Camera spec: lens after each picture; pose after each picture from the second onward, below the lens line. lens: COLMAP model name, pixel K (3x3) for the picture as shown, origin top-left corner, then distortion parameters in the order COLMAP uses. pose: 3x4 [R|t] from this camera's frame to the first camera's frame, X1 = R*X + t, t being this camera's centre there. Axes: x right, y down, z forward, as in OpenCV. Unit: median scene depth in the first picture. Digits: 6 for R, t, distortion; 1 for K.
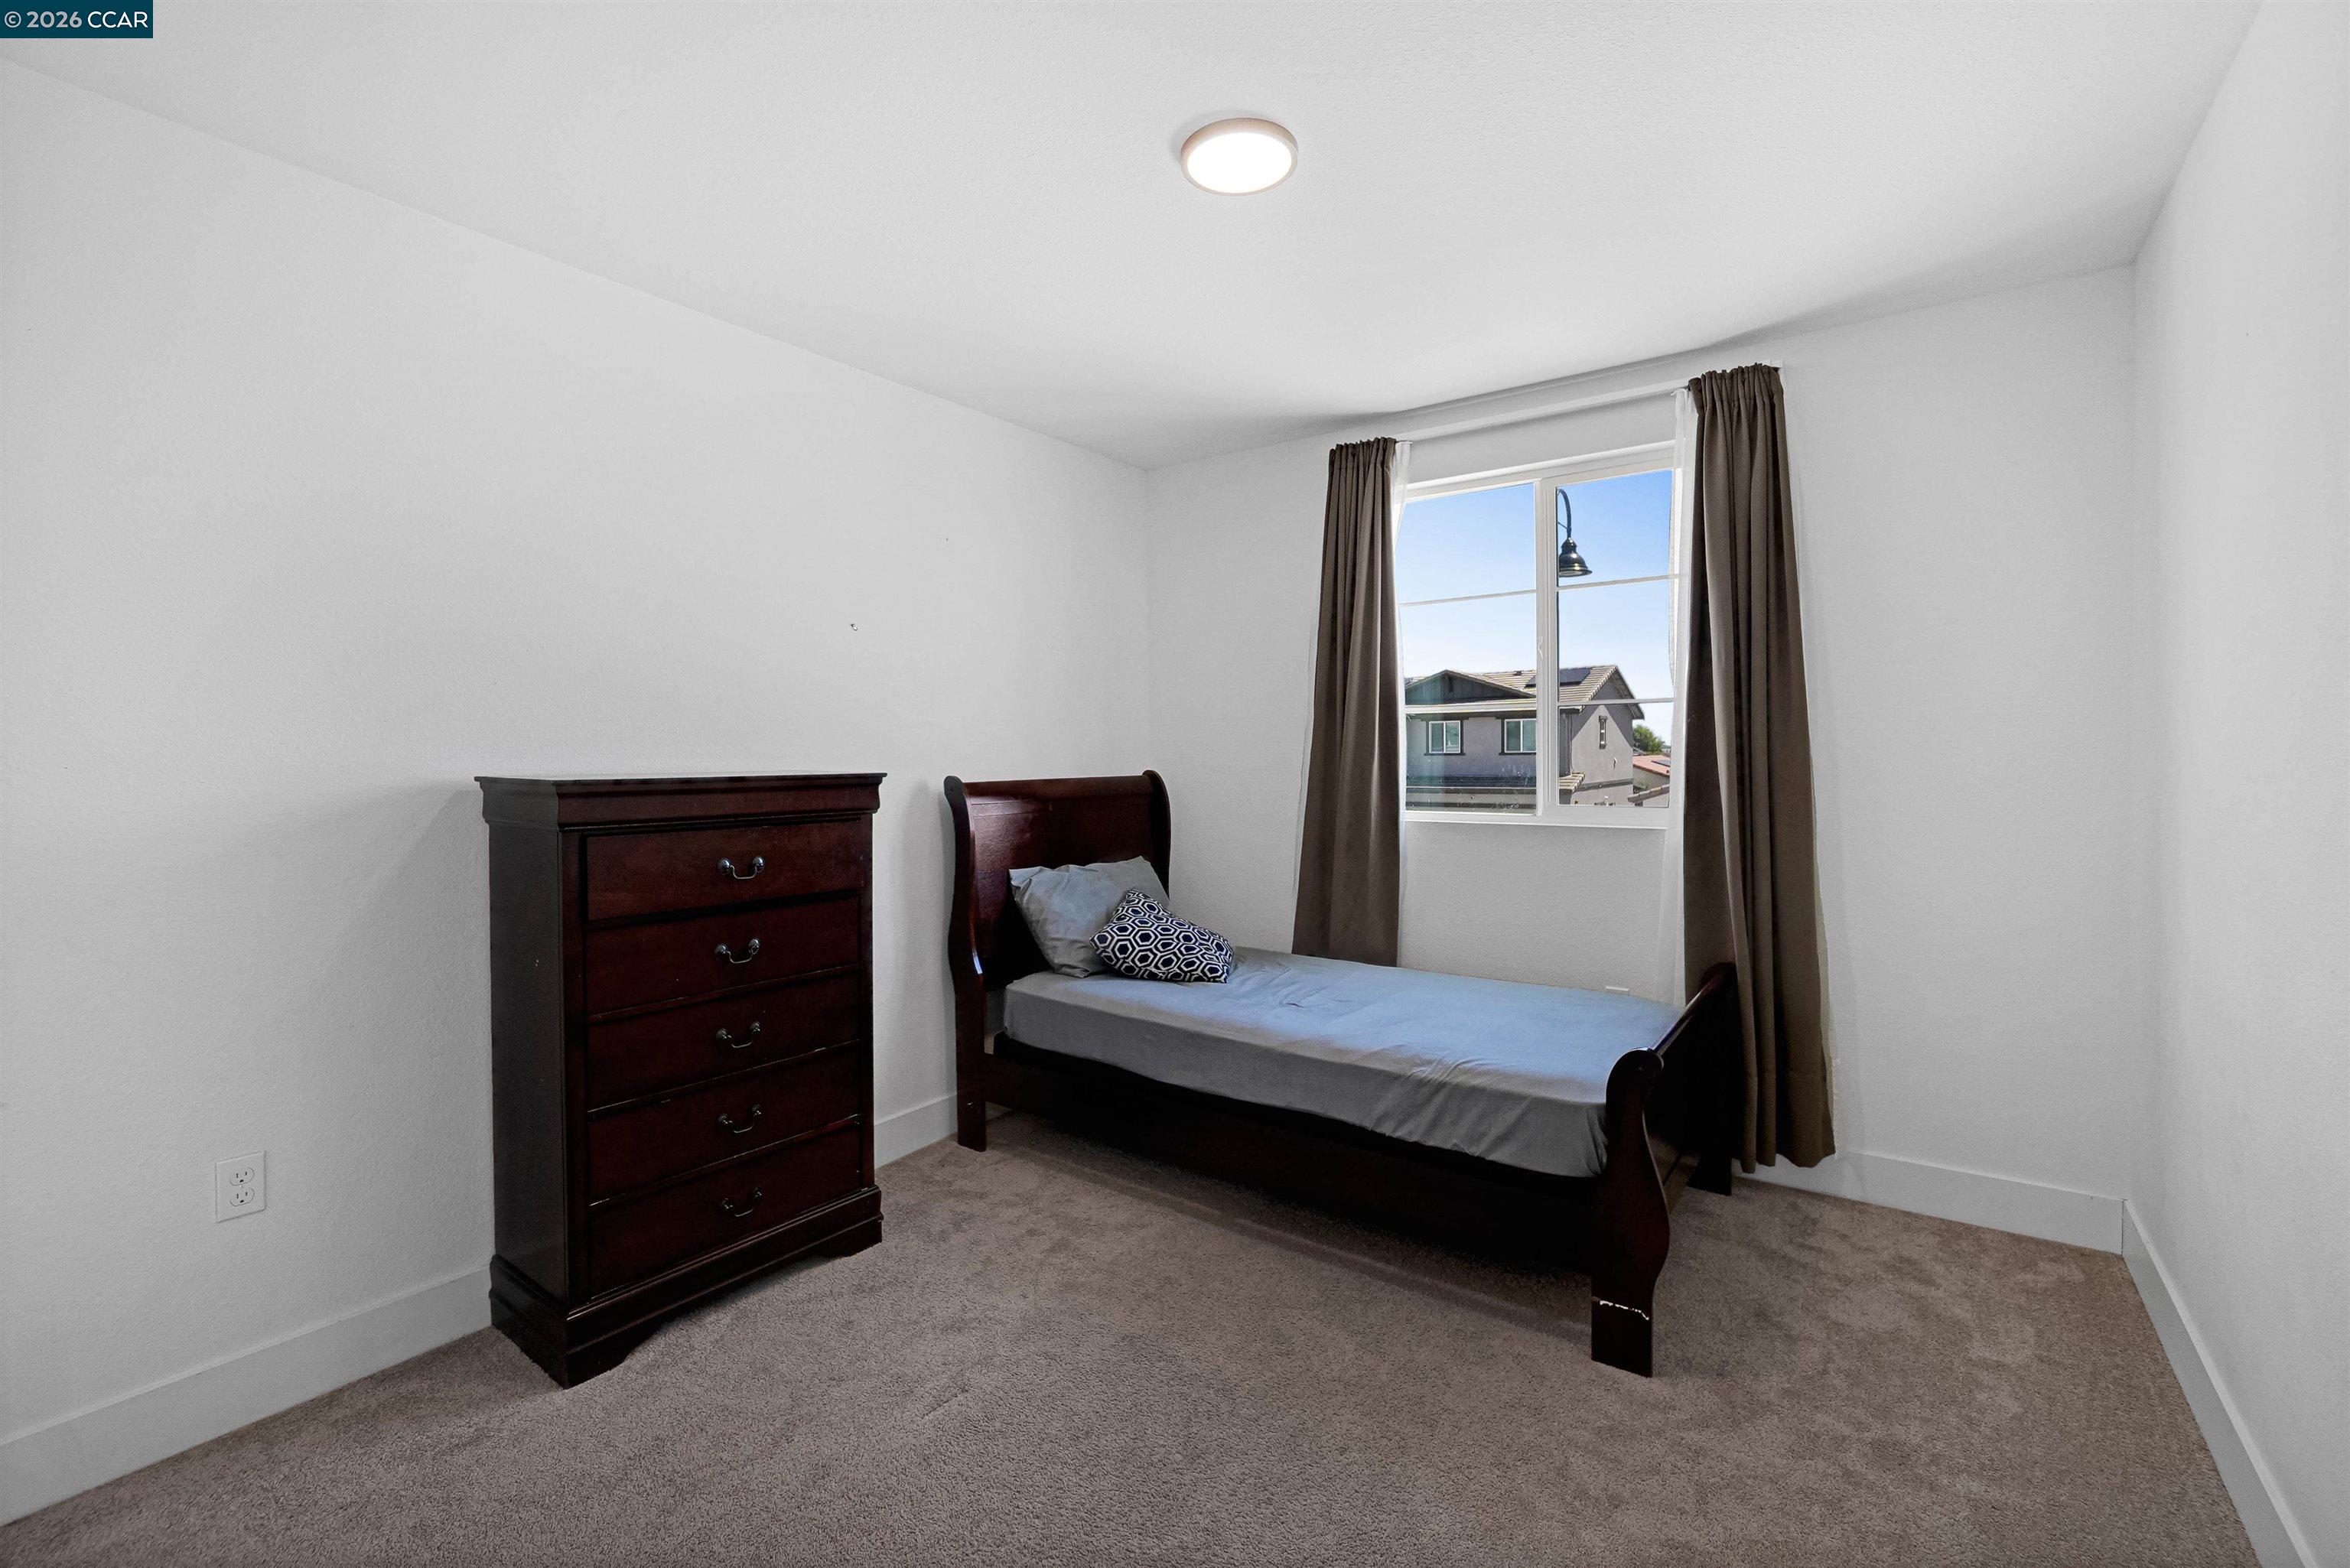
lens RADIAL K [[1016.7, 0, 1174.3], [0, 1016.7, 768.5], [0, 0, 1]] dist [-0.001169, -0.000661]
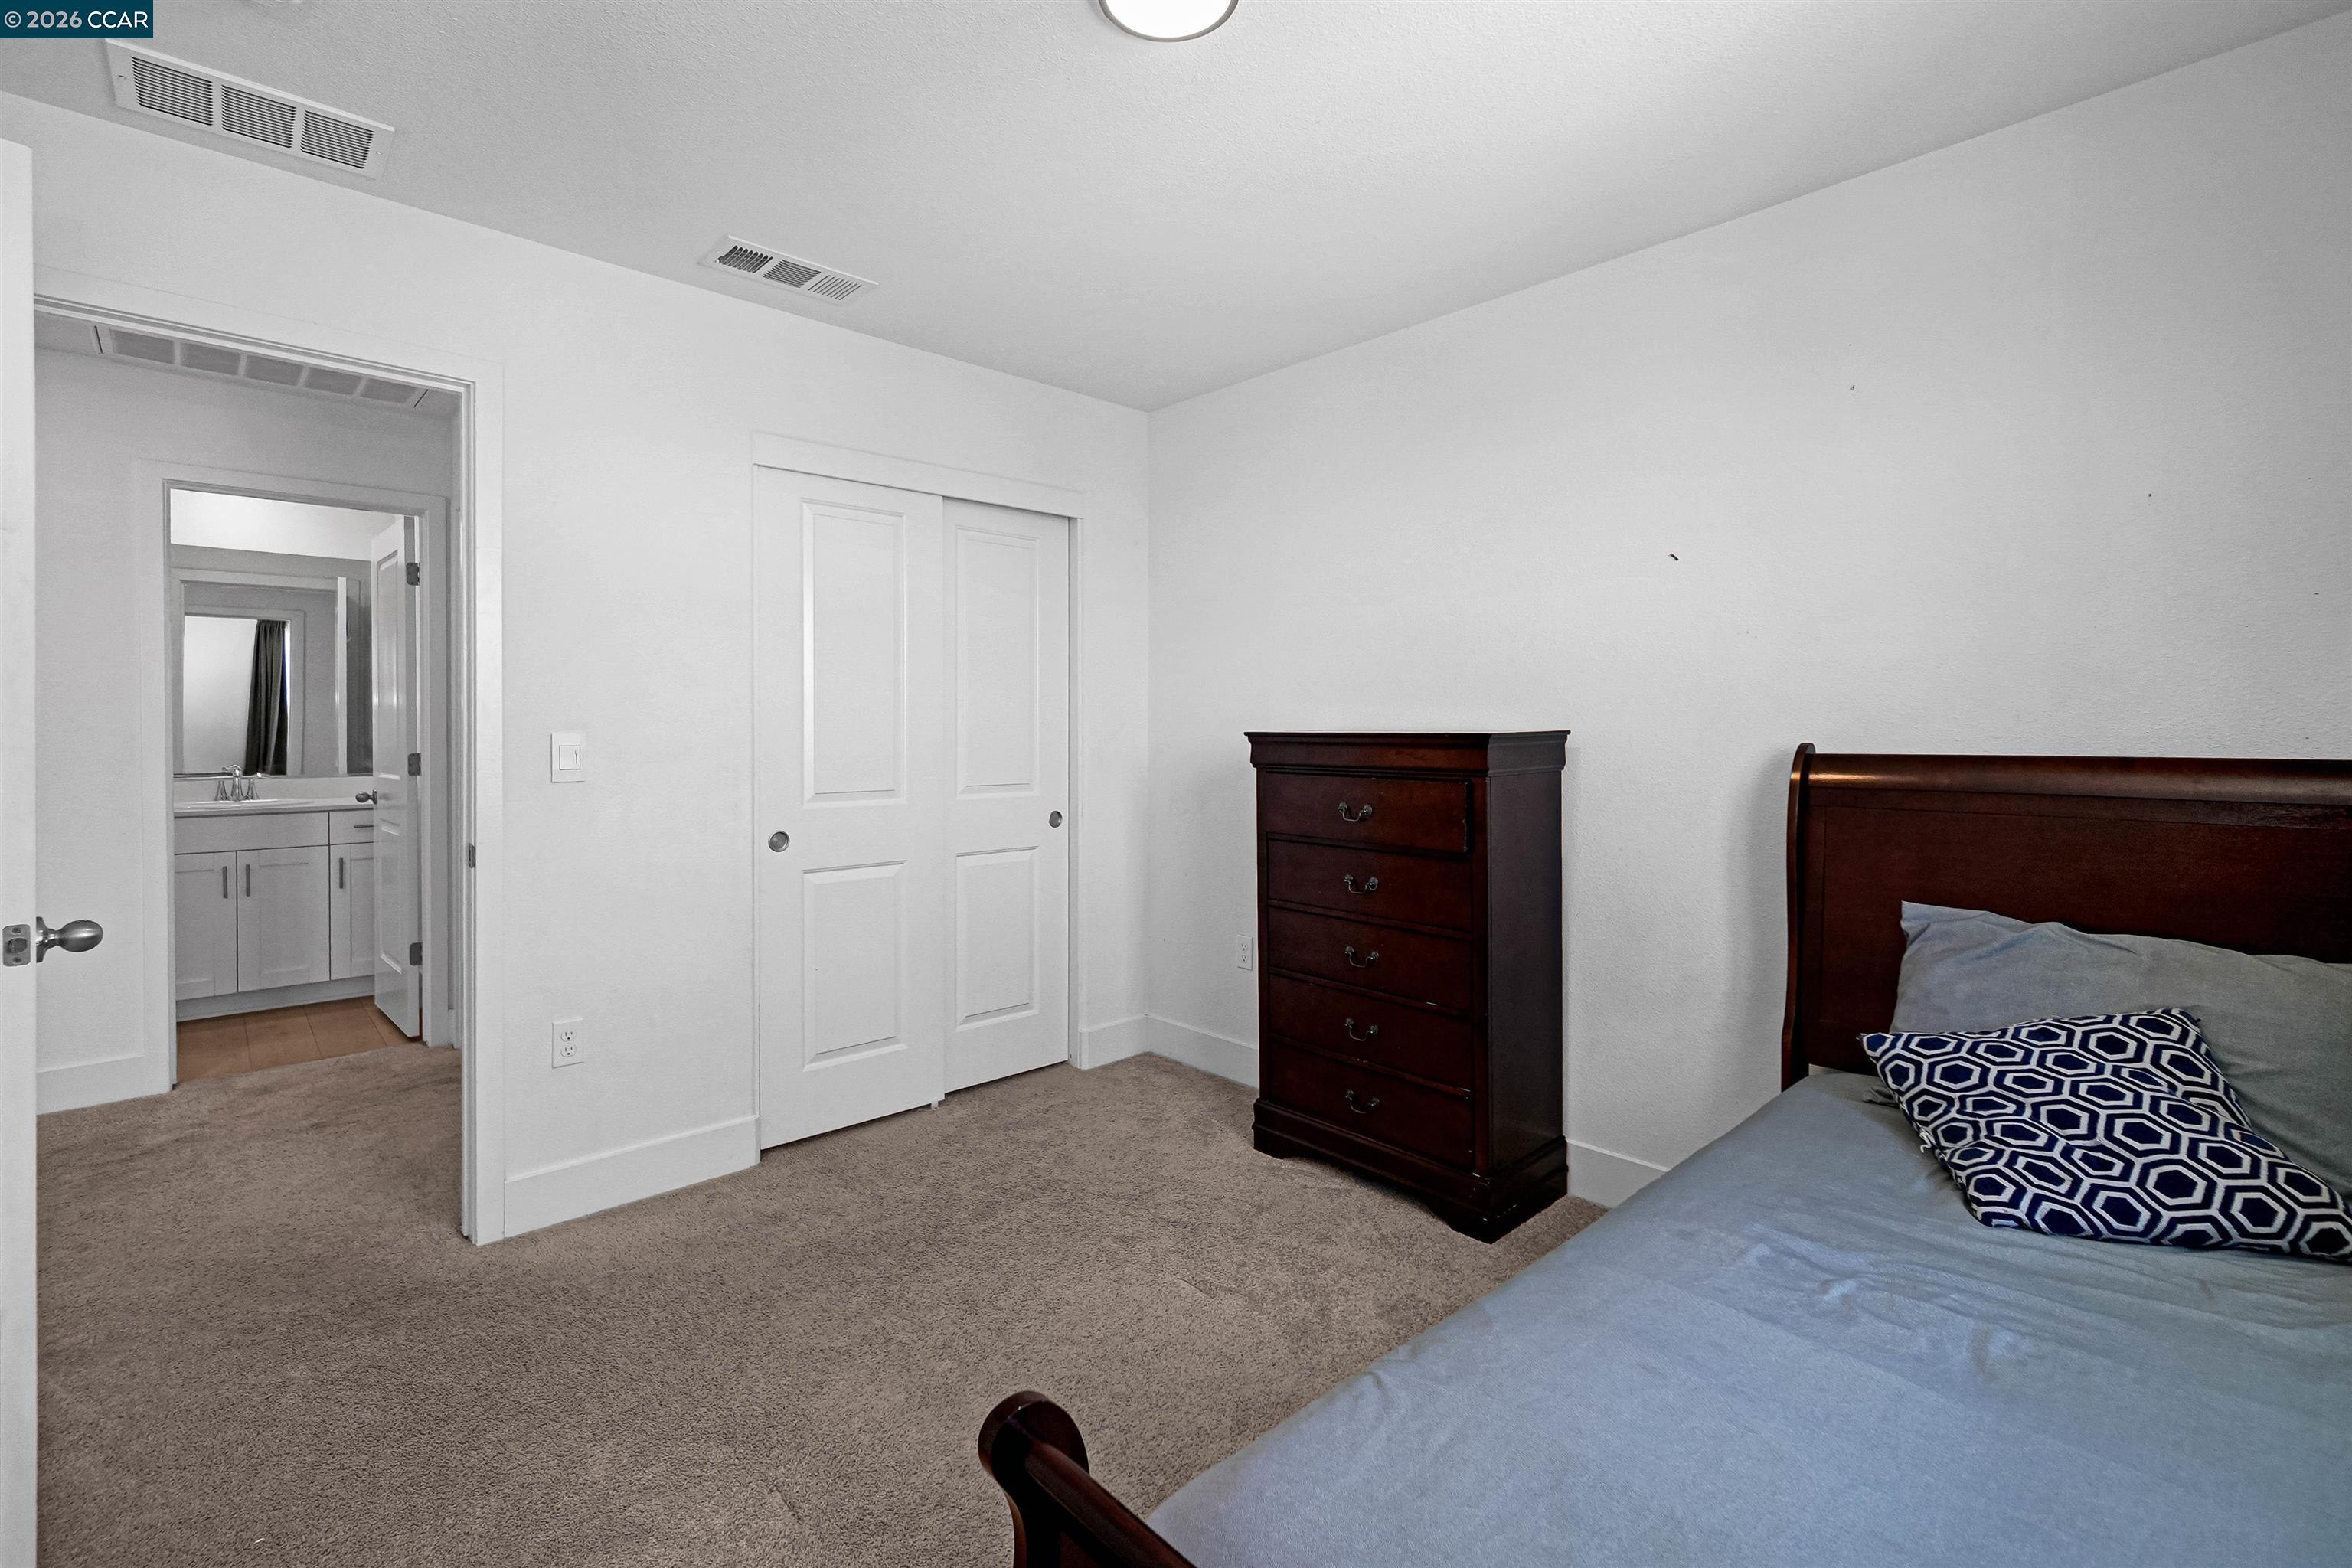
lens RADIAL K [[1019.5, 0, 1168.5], [0, 1019.5, 727.4], [0, 0, 1]] dist [-0.006764, 0.000843]
pose [[-0.190537, 0.004112, -0.981671, 0.762129], [-0.014582, 0.999869, 0.007019, -0.003815], [0.981572, 0.015652, -0.190452, 1.013559]]
